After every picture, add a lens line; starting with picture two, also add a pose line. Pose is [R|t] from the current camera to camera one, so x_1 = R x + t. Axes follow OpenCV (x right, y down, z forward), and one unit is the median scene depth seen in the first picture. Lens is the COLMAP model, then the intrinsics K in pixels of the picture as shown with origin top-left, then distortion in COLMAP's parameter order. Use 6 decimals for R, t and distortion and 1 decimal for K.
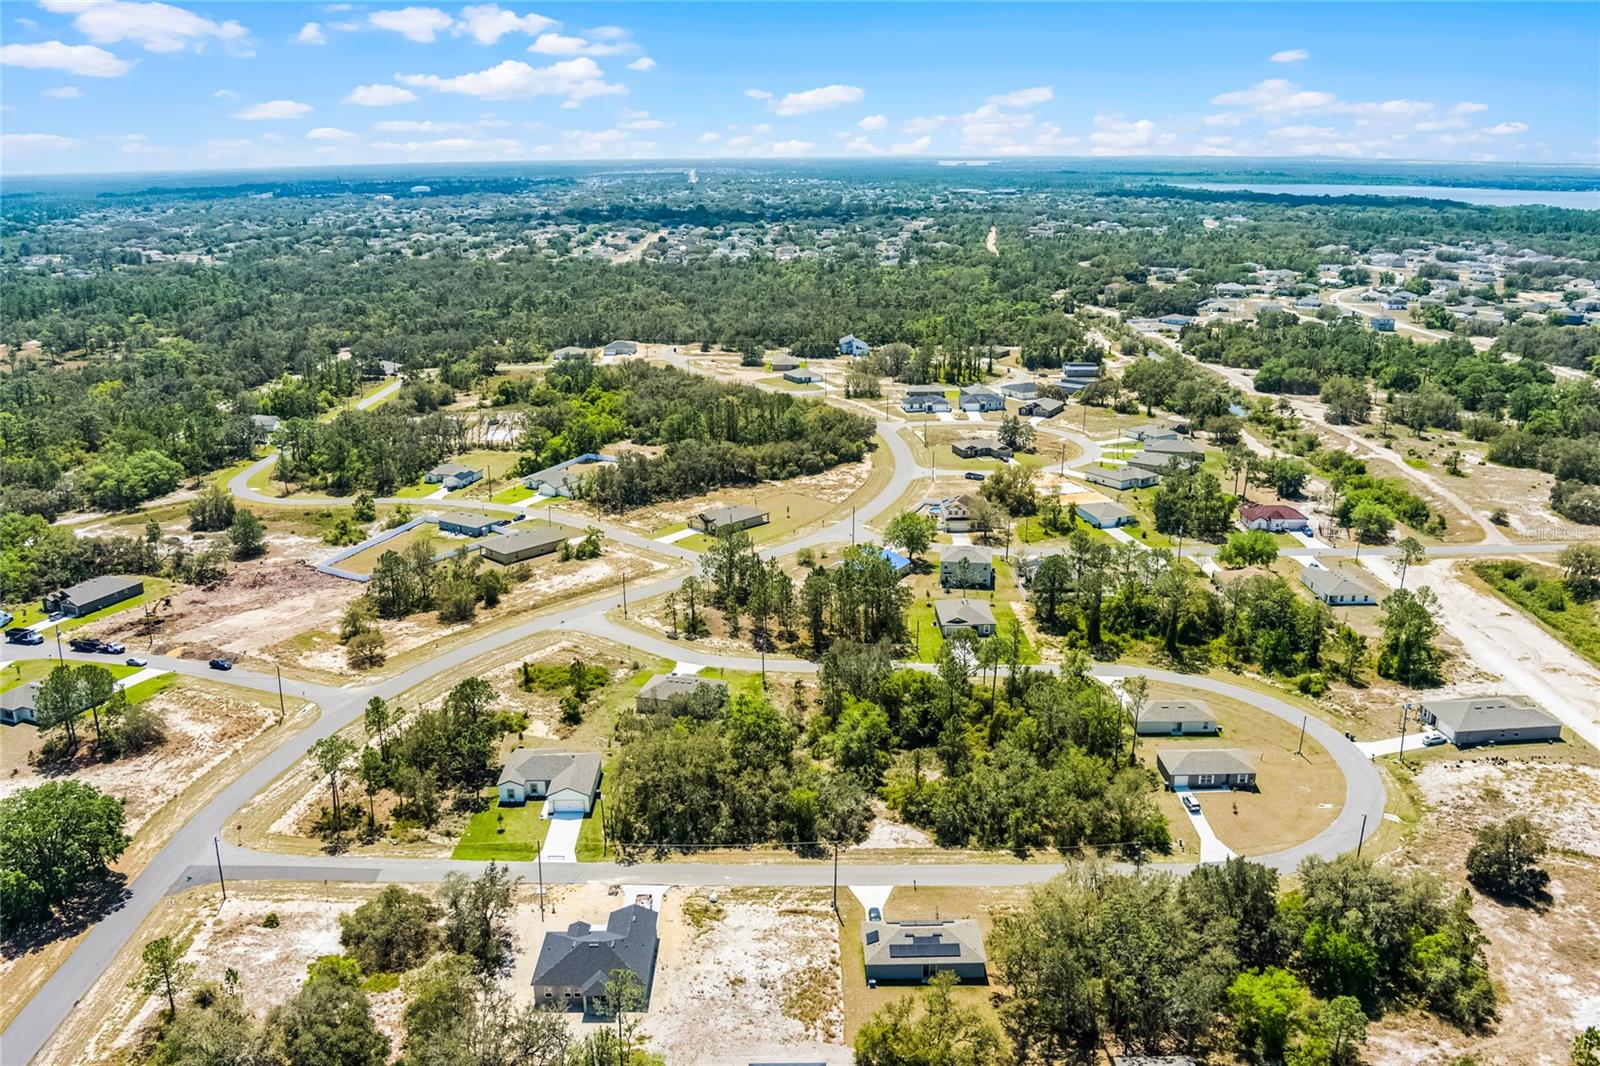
lens RADIAL K [[1290.1, 0, 800.2], [0, 1290.1, 550.8], [0, 0, 1]] dist [-0.073419, 0.016305]
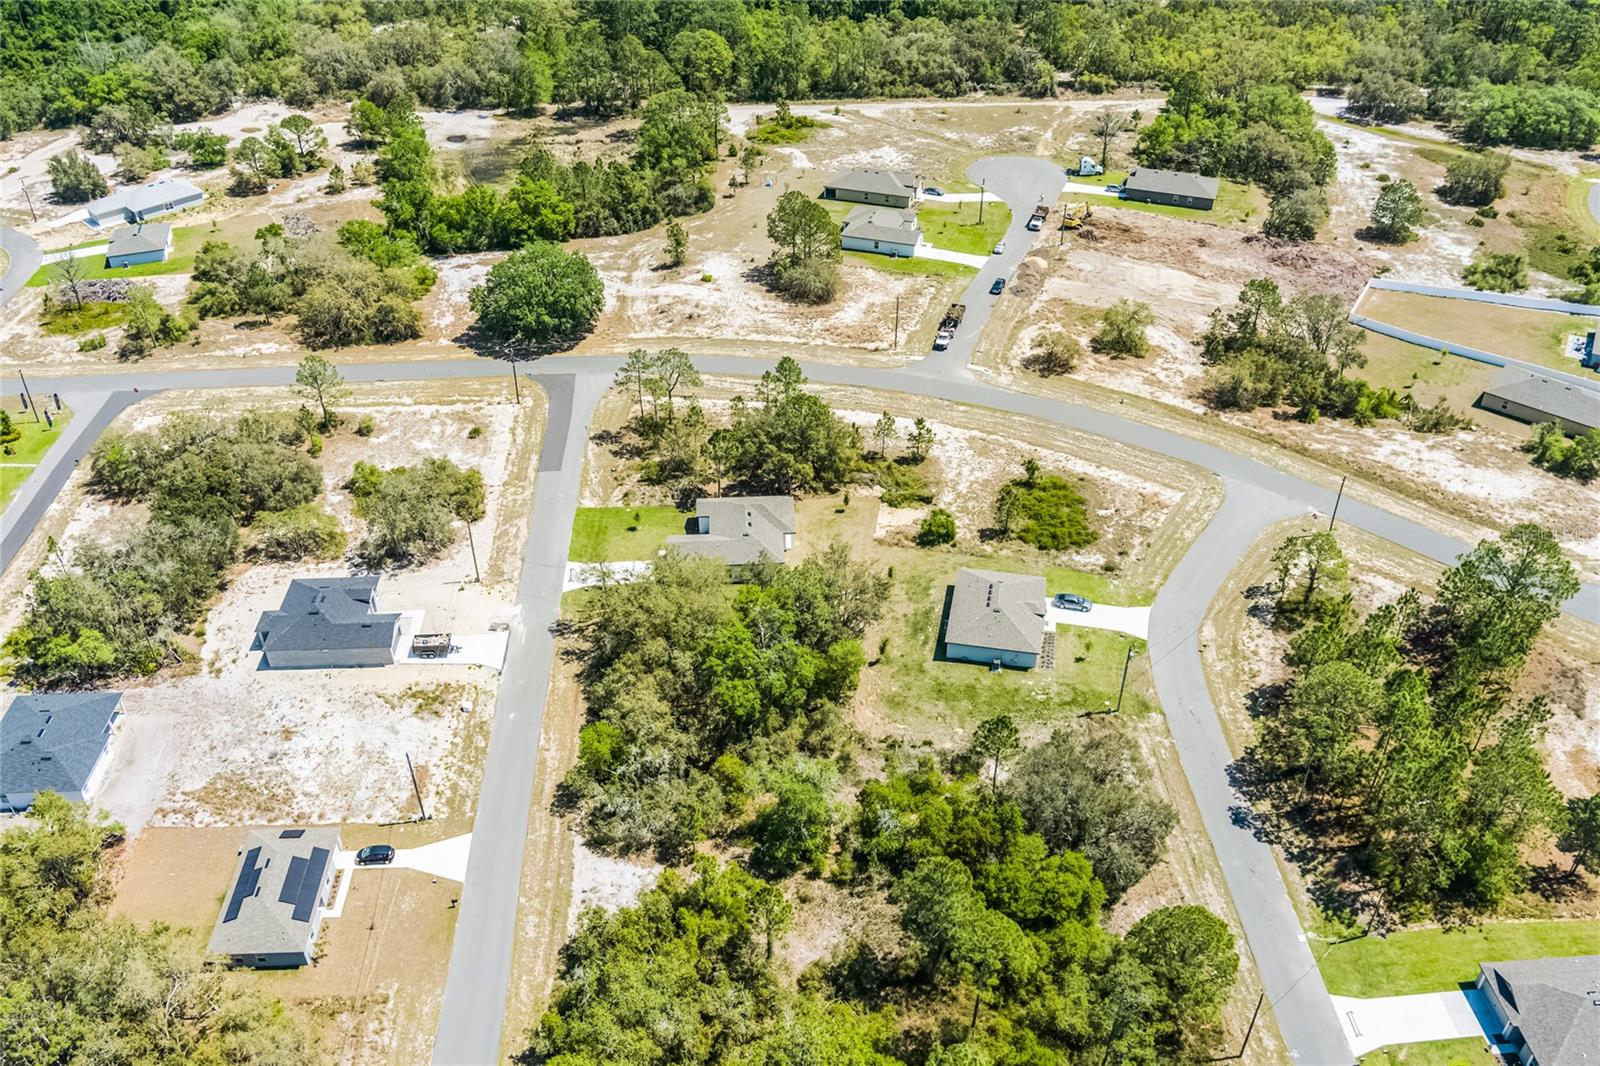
lens RADIAL K [[1296.1, 0, 800.0], [0, 1296.1, 533.0], [0, 0, 1]] dist [-0.073182, 0.009993]
pose [[0.039277, 0.587288, -0.808425, 0.358410], [-0.293073, 0.780238, 0.552573, -0.222844], [0.955283, 0.215224, 0.202764, 0.659871]]
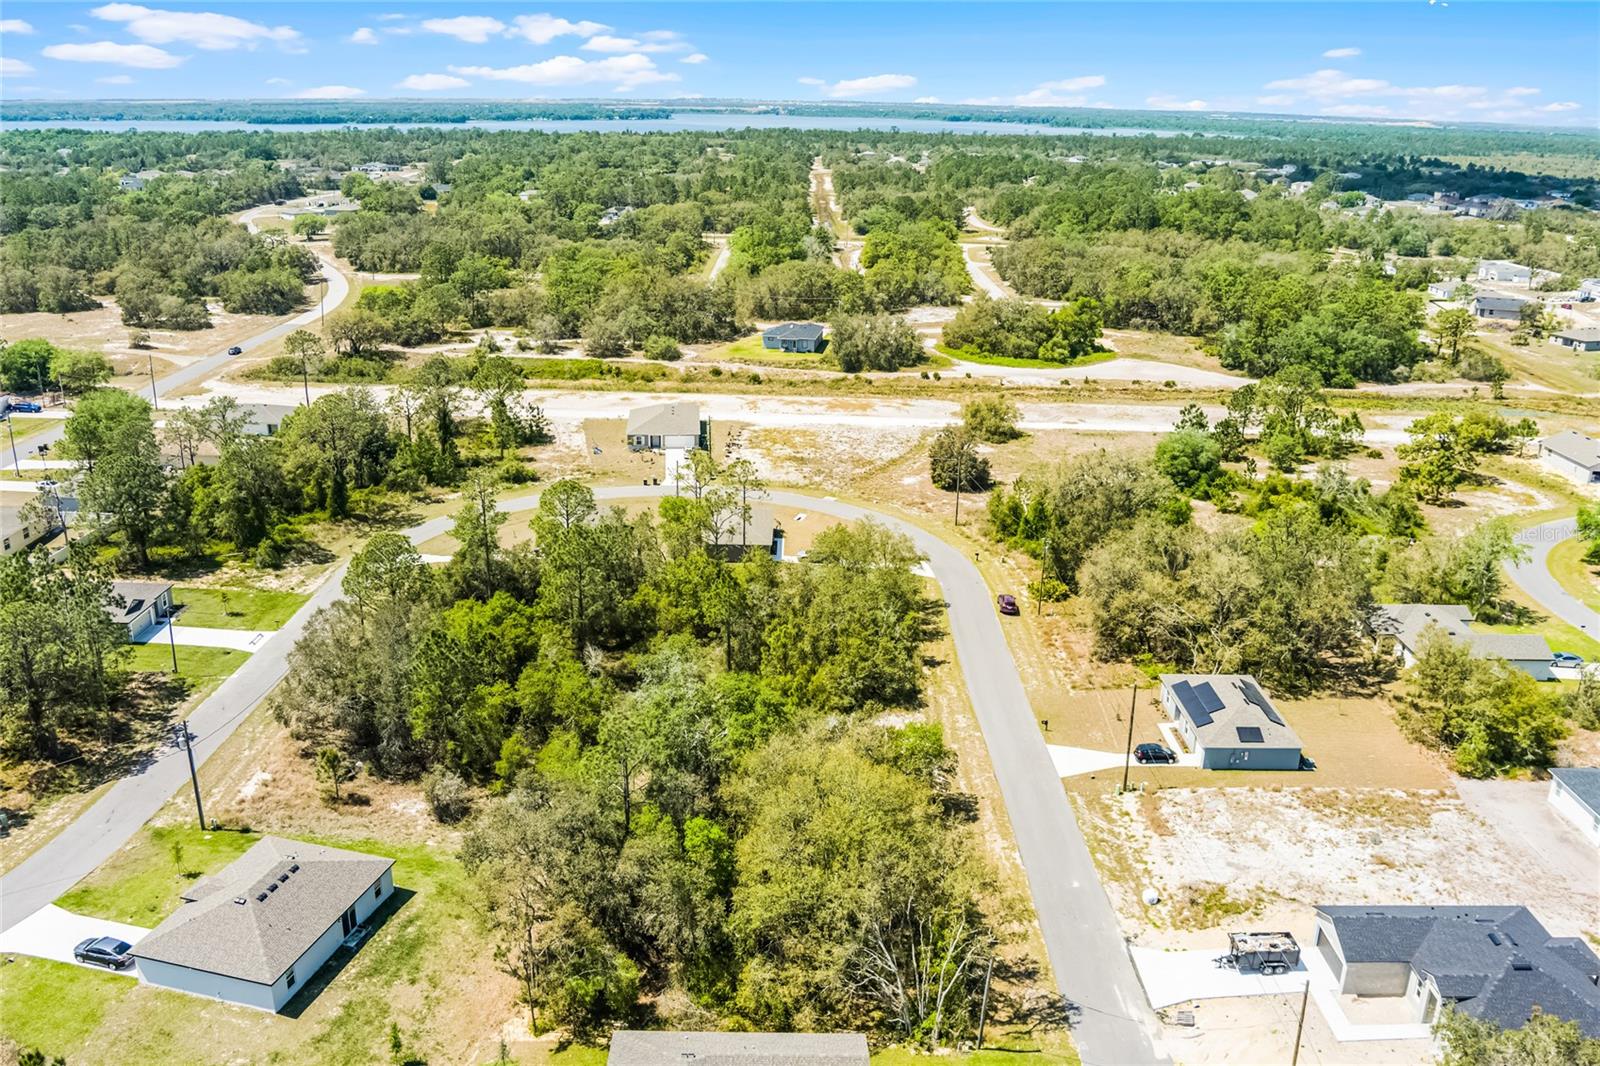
lens RADIAL K [[1290.1, 0, 800.2], [0, 1290.1, 550.8], [0, 0, 1]] dist [-0.073419, 0.016305]
pose [[0.011833, -0.327586, 0.944747, -0.346880], [0.284471, 0.906876, 0.310891, -0.047454], [-0.958612, 0.265074, 0.103920, 0.682576]]
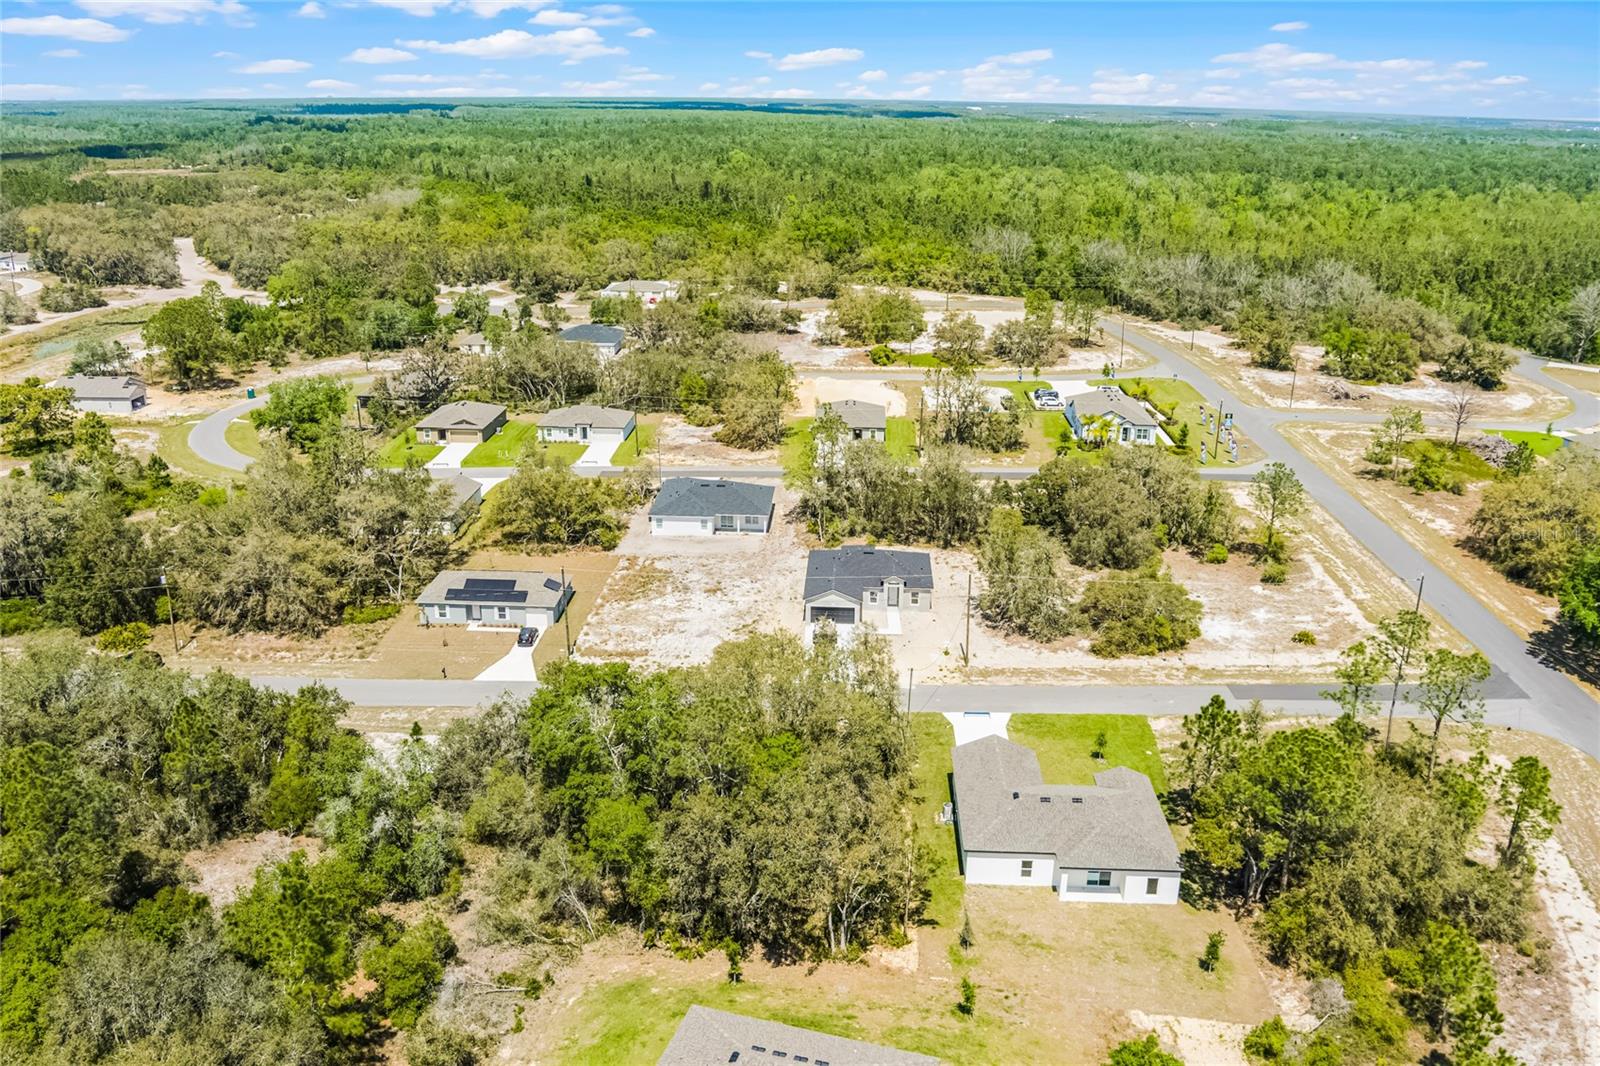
lens RADIAL K [[1290.1, 0, 800.2], [0, 1290.1, 550.8], [0, 0, 1]] dist [-0.073419, 0.016305]
pose [[-0.998298, -0.022138, 0.053946, -0.093203], [0.014954, 0.796991, 0.603806, -0.140586], [-0.056362, 0.603585, -0.795304, 0.997492]]
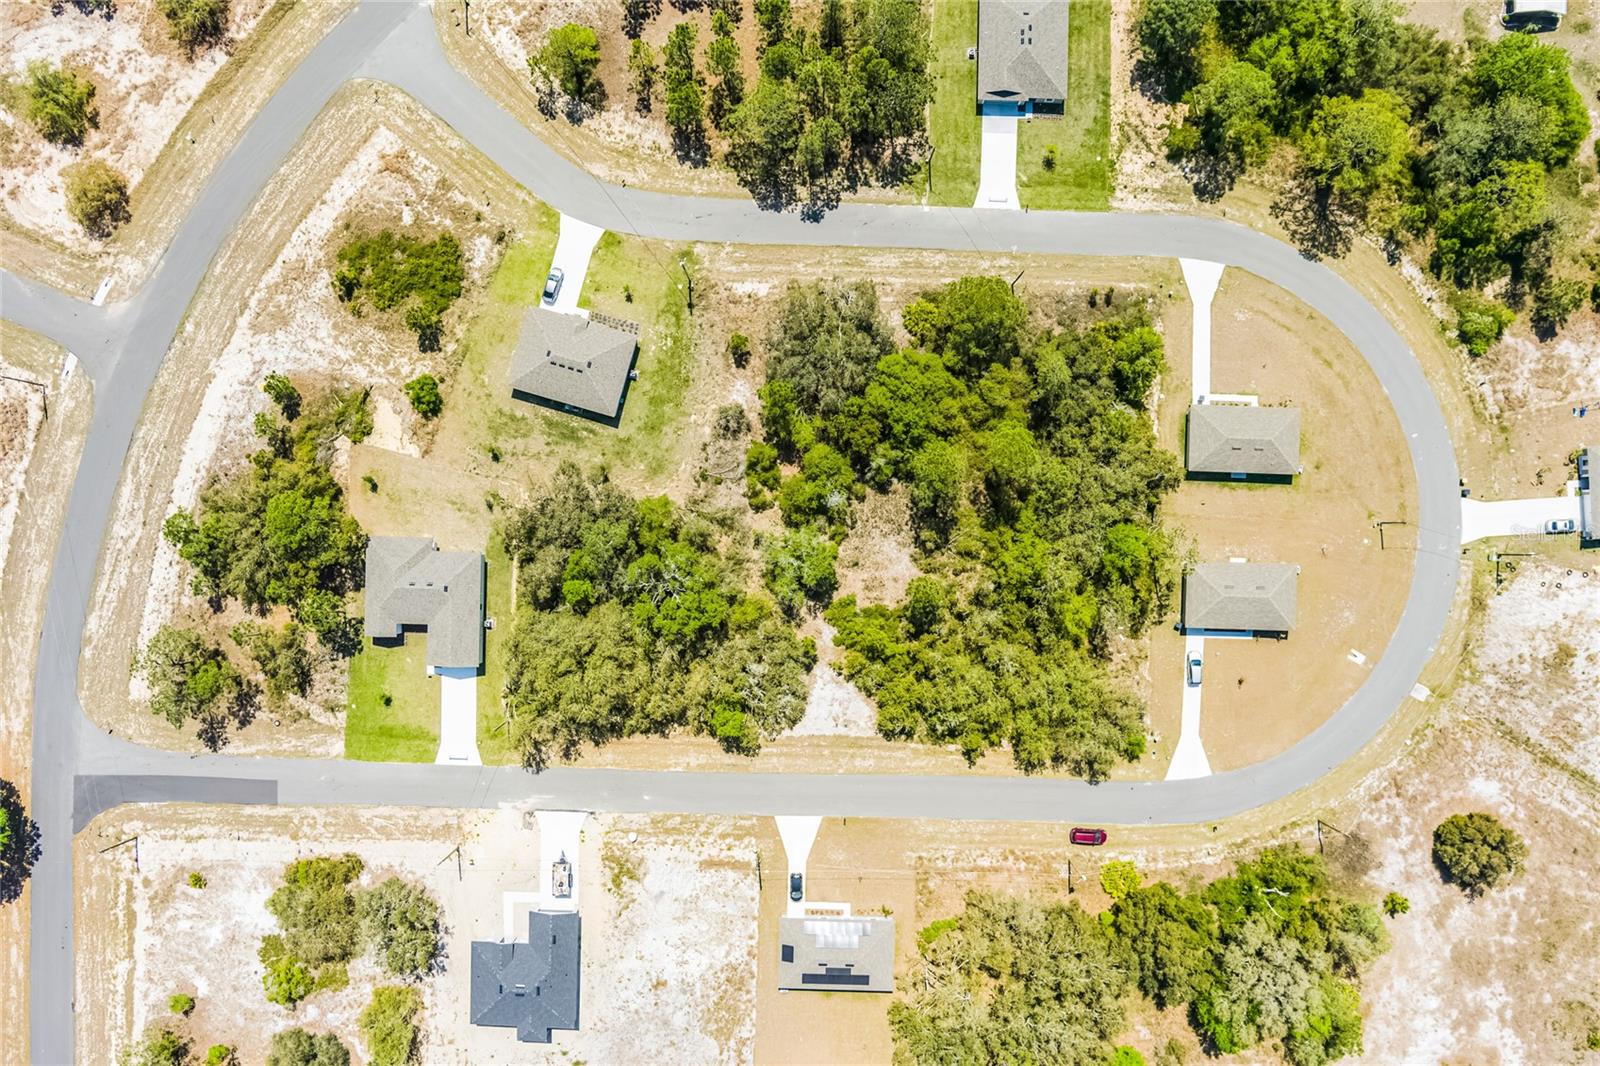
lens RADIAL K [[1290.1, 0, 800.2], [0, 1290.1, 550.8], [0, 0, 1]] dist [-0.073419, 0.016305]
pose [[0.999297, 0.037150, -0.004943, 0.035690], [-0.006165, 0.293055, 0.956076, -0.465109], [0.036967, -0.955374, 0.293078, 0.604638]]
